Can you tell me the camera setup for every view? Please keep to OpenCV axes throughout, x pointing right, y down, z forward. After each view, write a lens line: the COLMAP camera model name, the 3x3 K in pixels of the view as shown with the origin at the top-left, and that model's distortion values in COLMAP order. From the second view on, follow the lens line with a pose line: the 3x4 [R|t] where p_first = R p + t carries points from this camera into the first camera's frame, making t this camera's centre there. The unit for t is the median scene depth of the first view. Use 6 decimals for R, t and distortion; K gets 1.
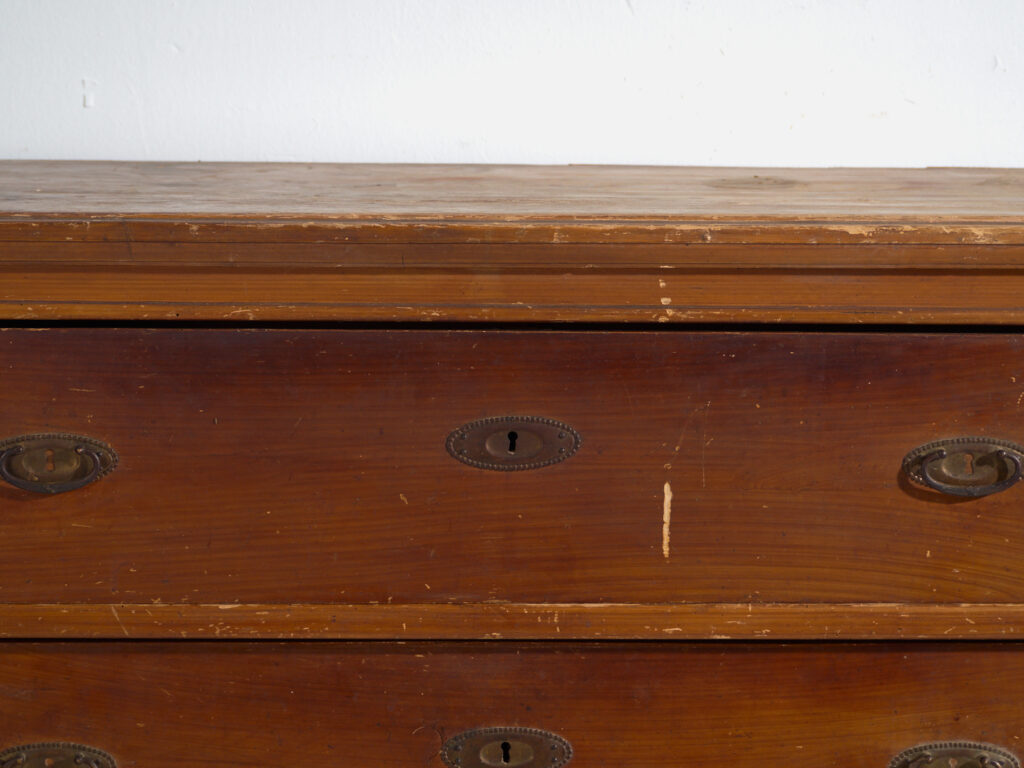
lens RADIAL K [[2978.9, 0, 512.0], [0, 2978.9, 444.0], [0, 0, 1]] dist [-0.097577, 0.501684]
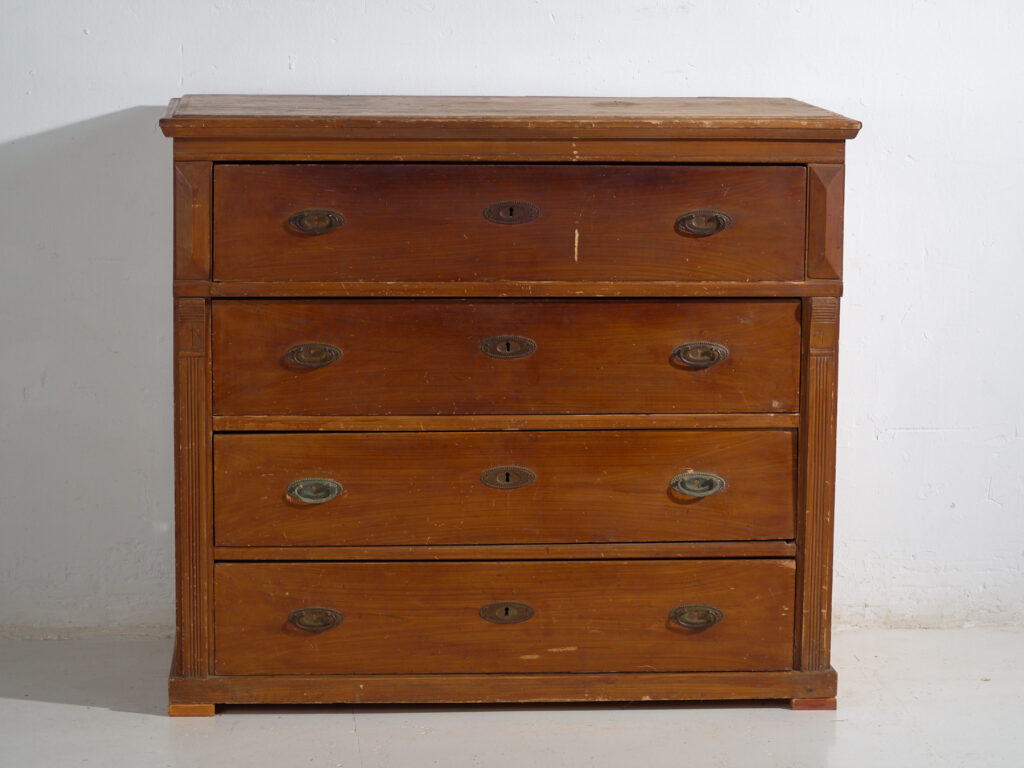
lens RADIAL K [[2978.9, 0, 512.0], [0, 2978.9, 444.0], [0, 0, 1]] dist [-0.097577, 0.501684]
pose [[0.999075, -0.007853, 0.042290, -0.100419], [0.006884, 0.999711, 0.023025, 0.128554], [-0.042459, -0.022713, 0.998840, -1.363345]]
